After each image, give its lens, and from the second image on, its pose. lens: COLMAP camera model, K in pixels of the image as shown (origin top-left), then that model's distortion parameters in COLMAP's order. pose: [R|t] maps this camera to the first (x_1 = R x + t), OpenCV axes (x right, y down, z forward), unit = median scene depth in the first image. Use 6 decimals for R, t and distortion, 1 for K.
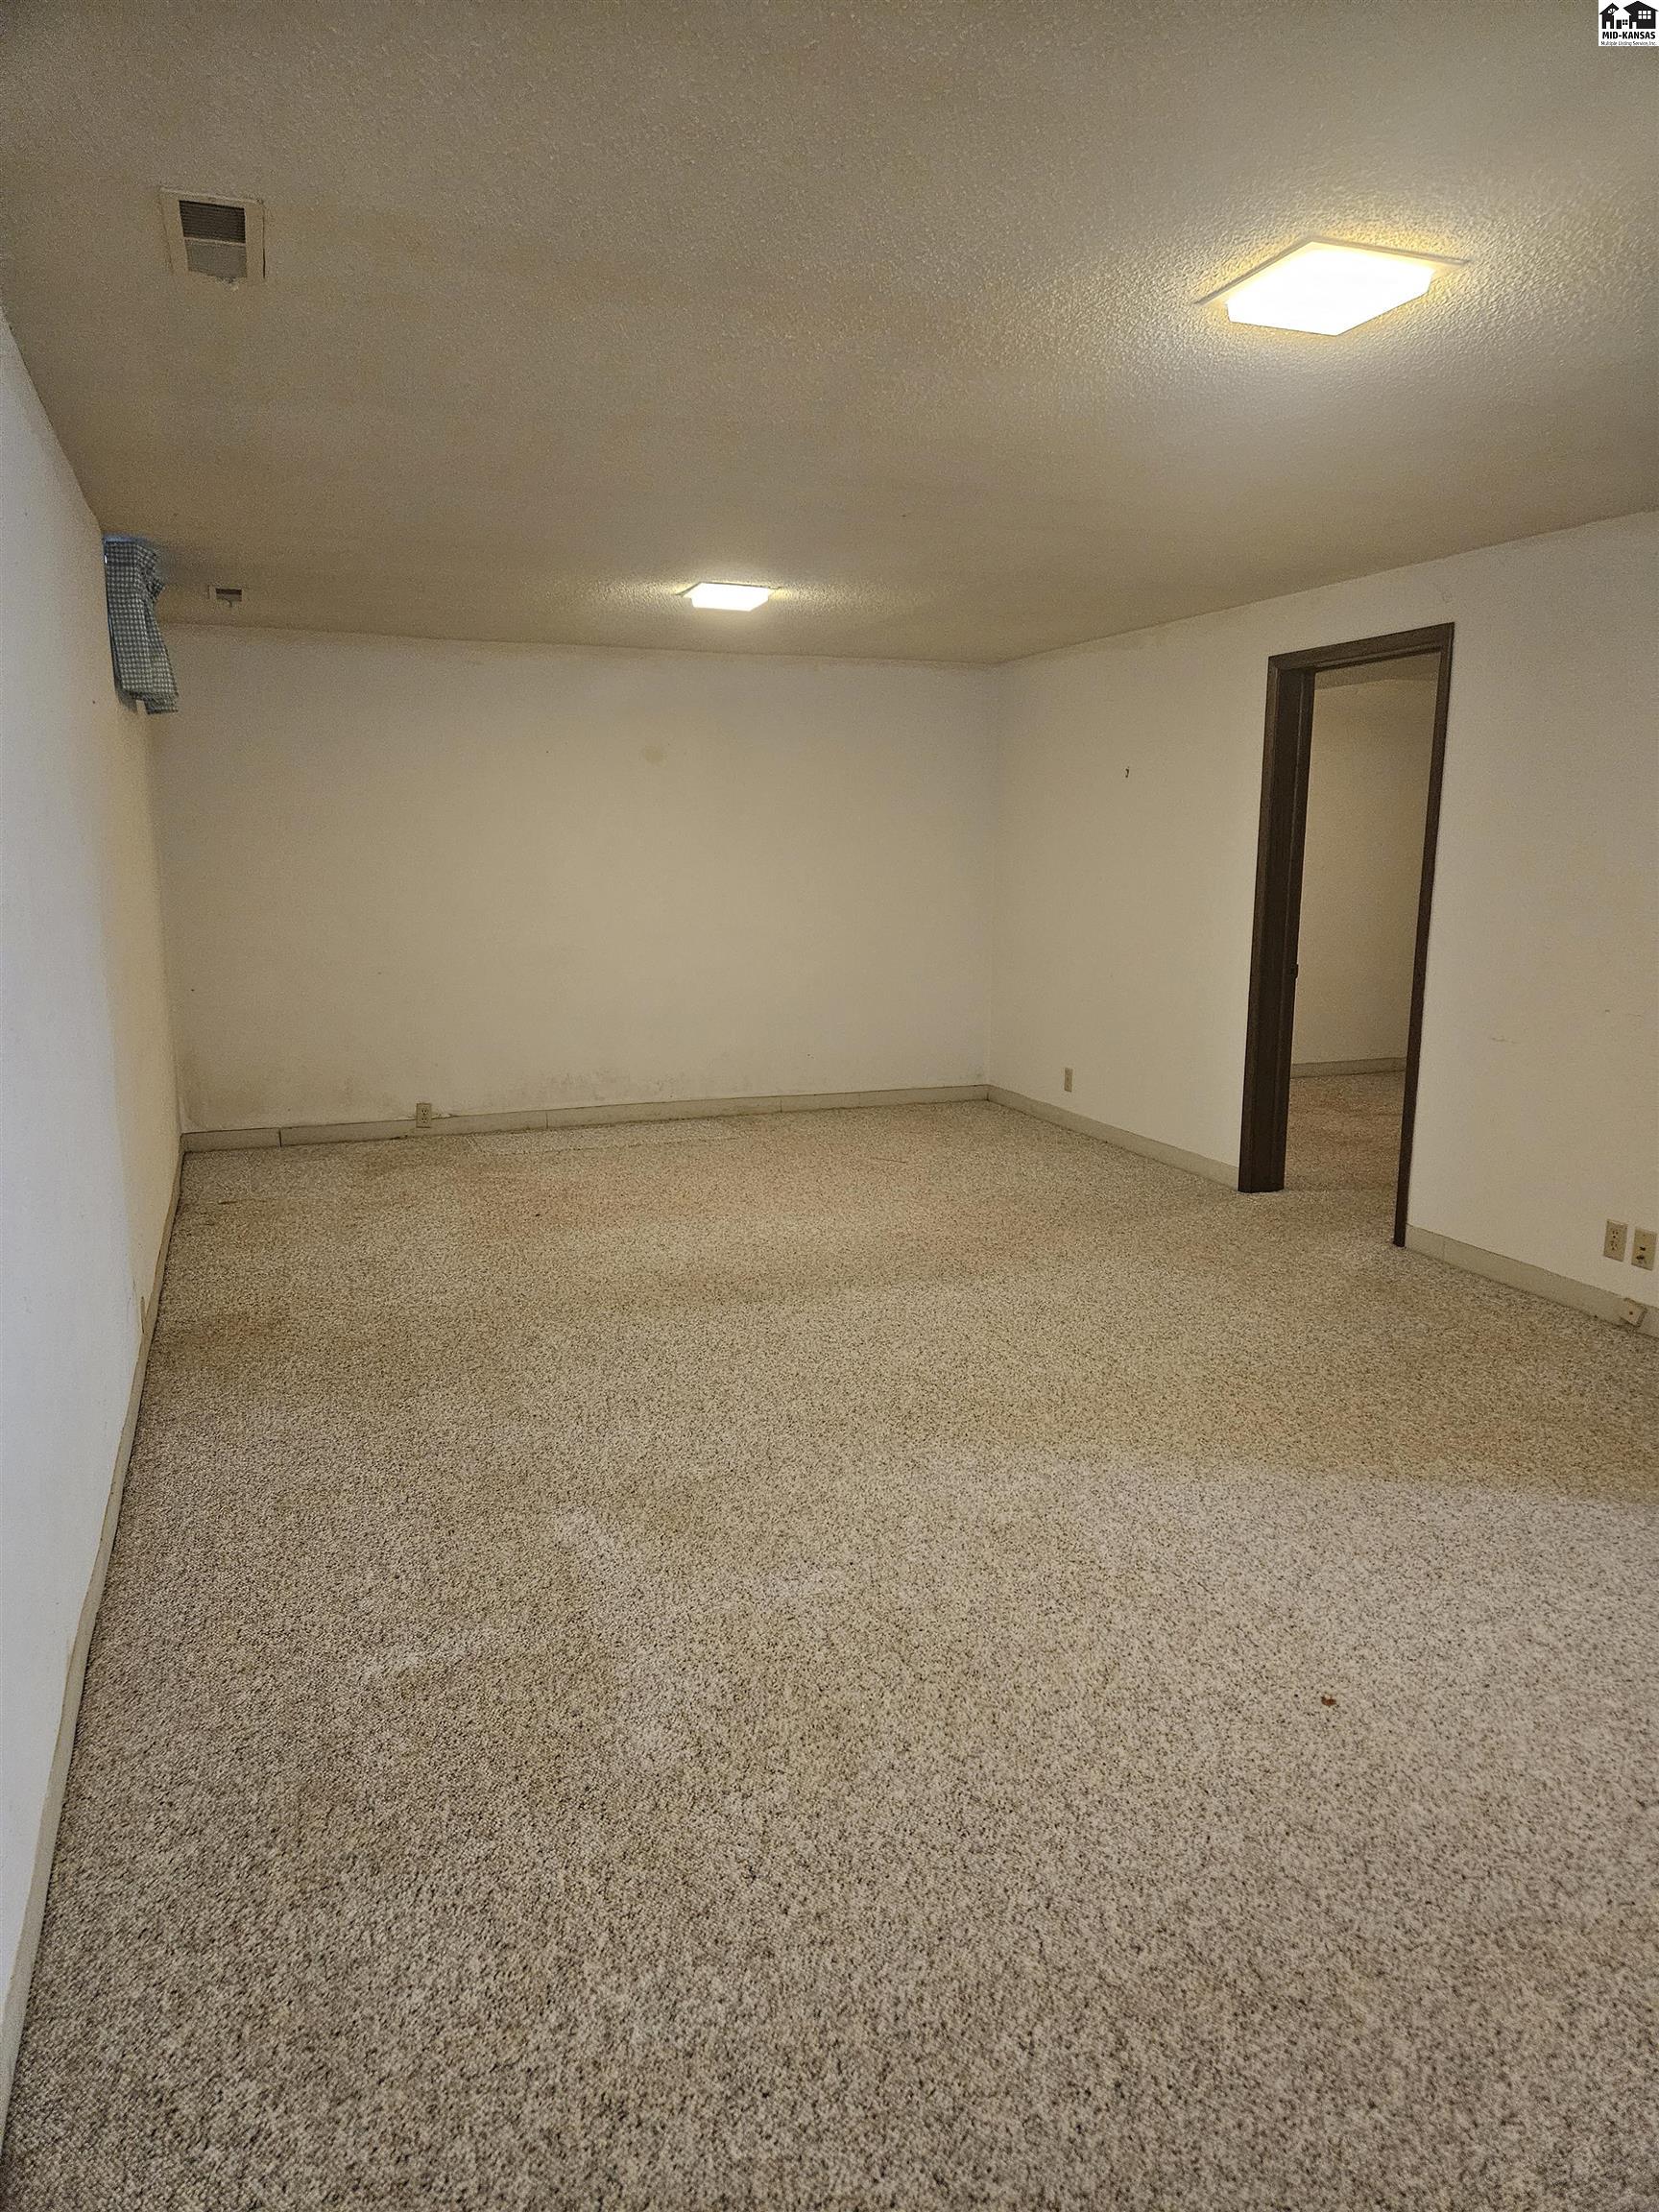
lens RADIAL K [[1476.3, 0, 835.3], [0, 1476.3, 1107.9], [0, 0, 1]] dist [0.077865, -0.063633]
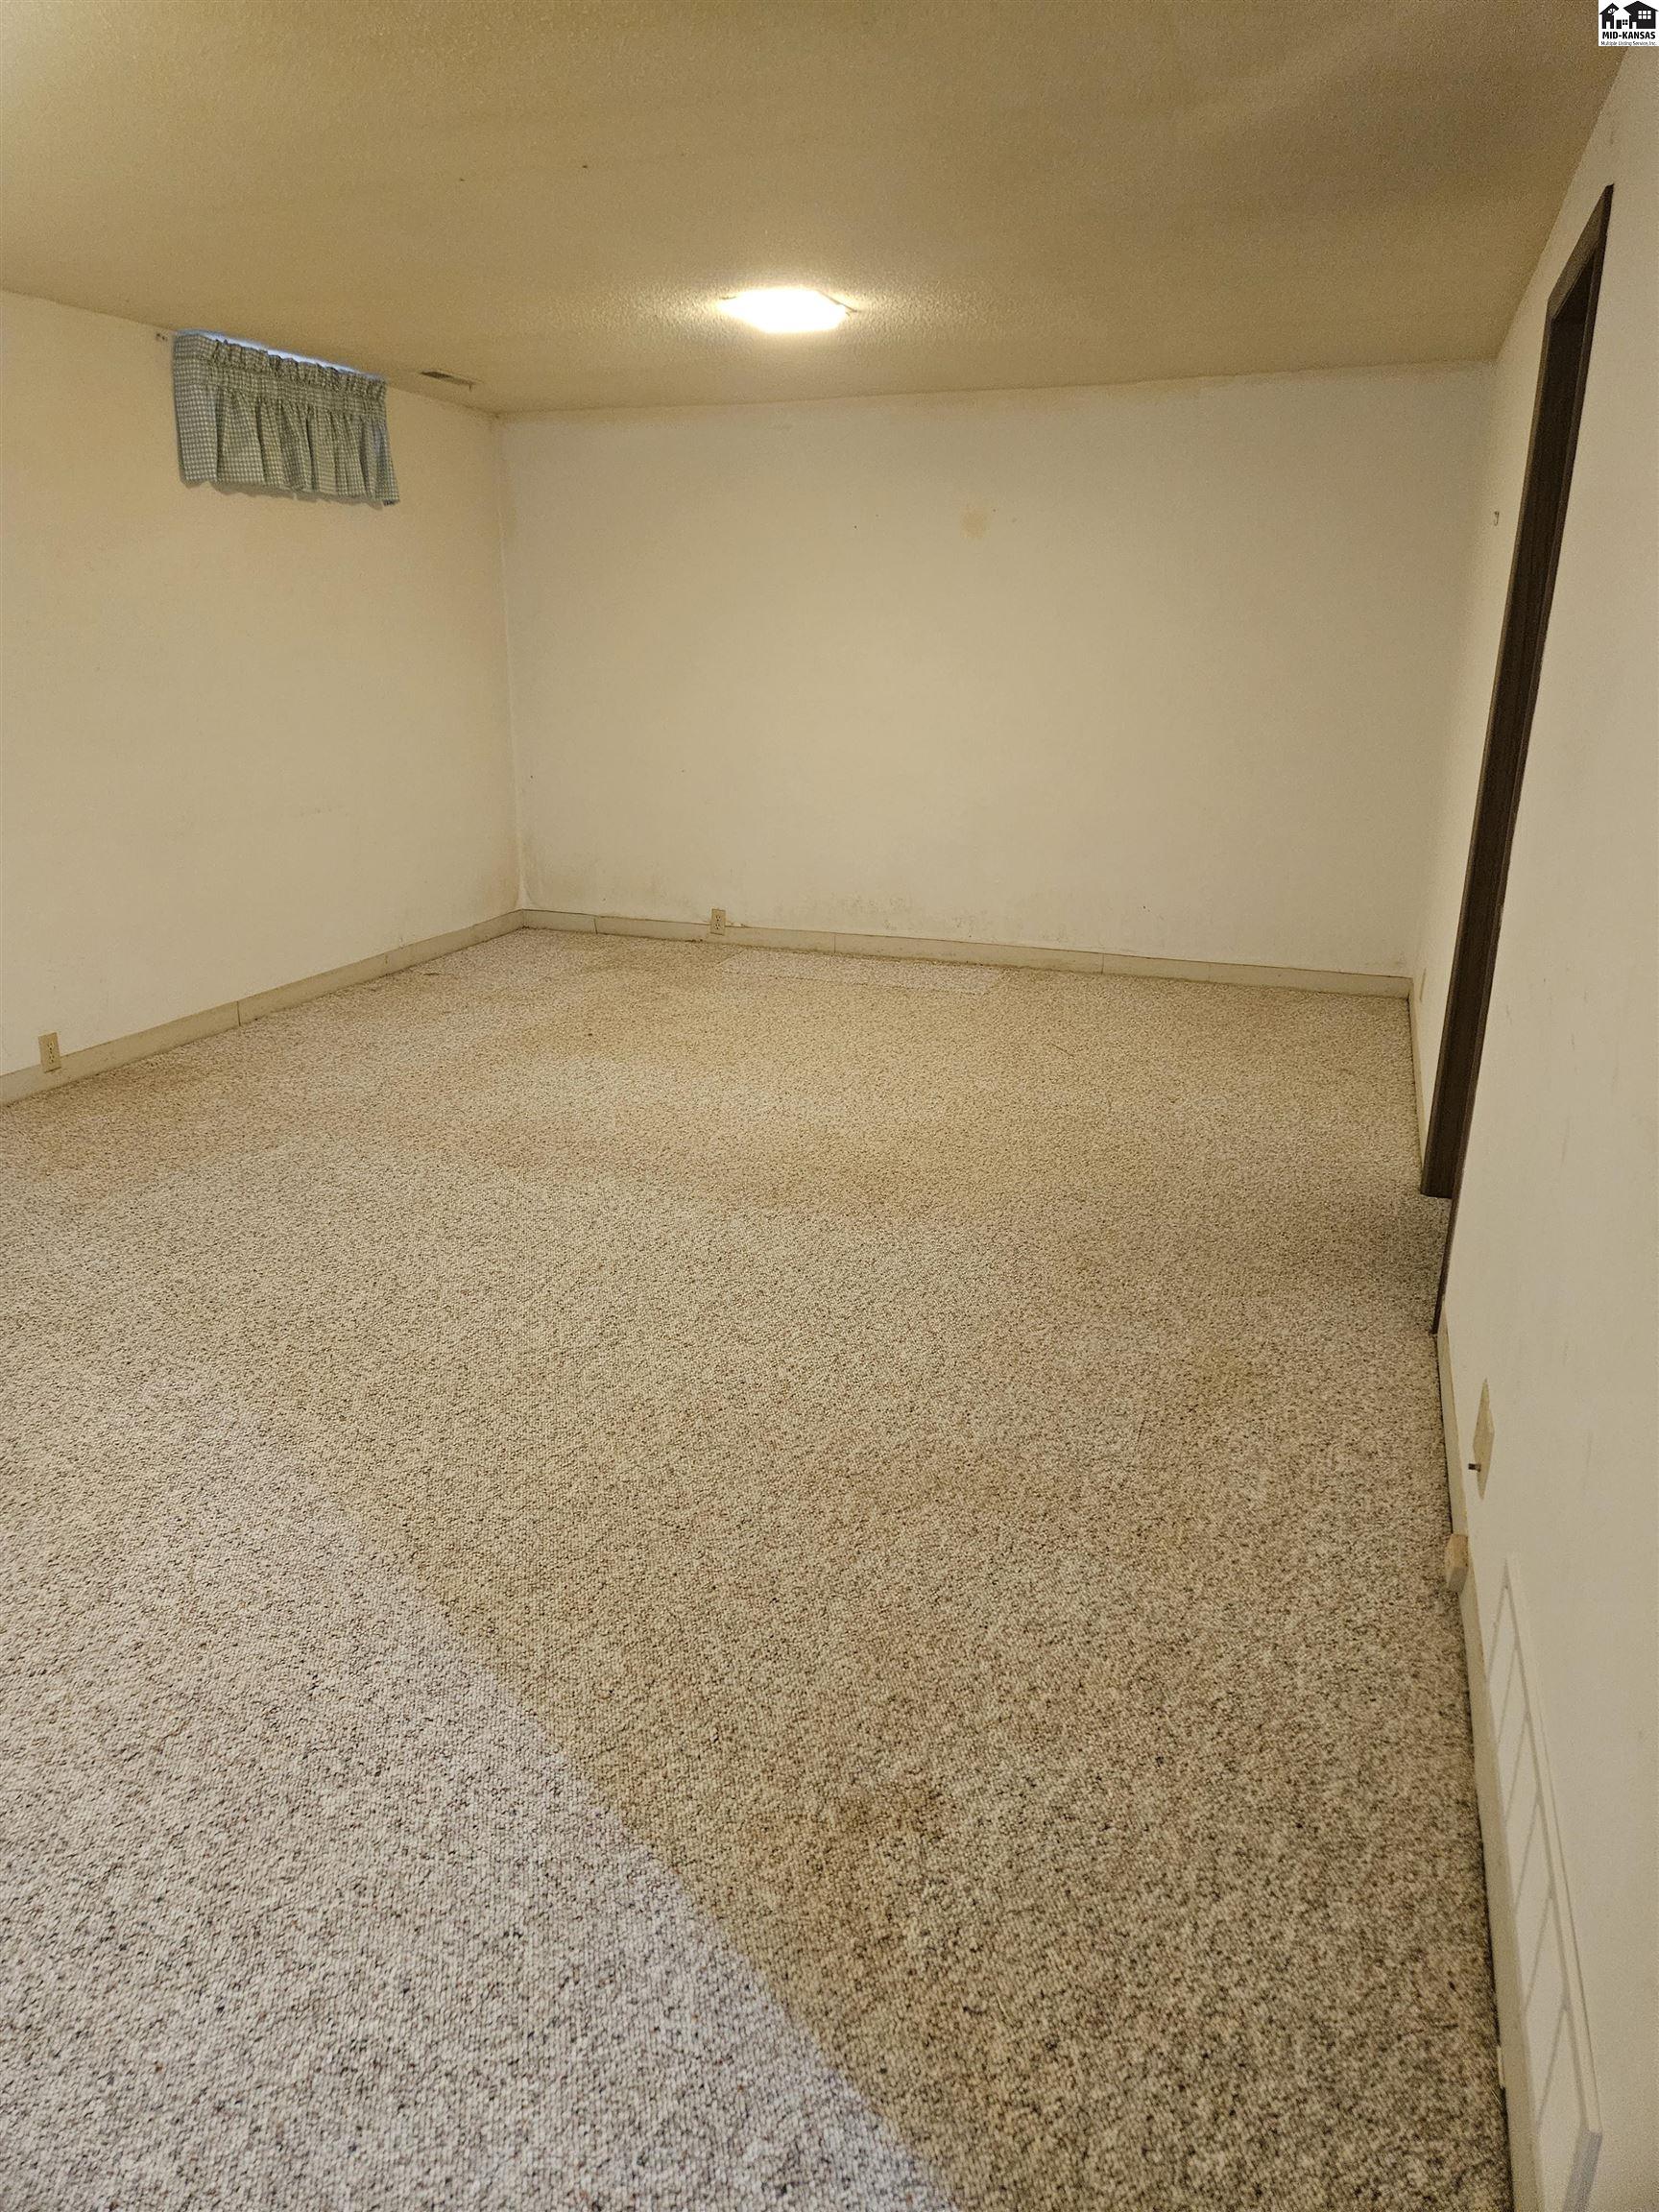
lens RADIAL K [[1476.3, 0, 829.3], [0, 1476.3, 1102.2], [0, 0, 1]] dist [0.077865, -0.063633]
pose [[0.749093, 0.201612, -0.631041, 0.529077], [-0.121882, 0.978248, 0.167859, -0.064585], [0.651157, -0.048830, 0.757371, 0.376528]]
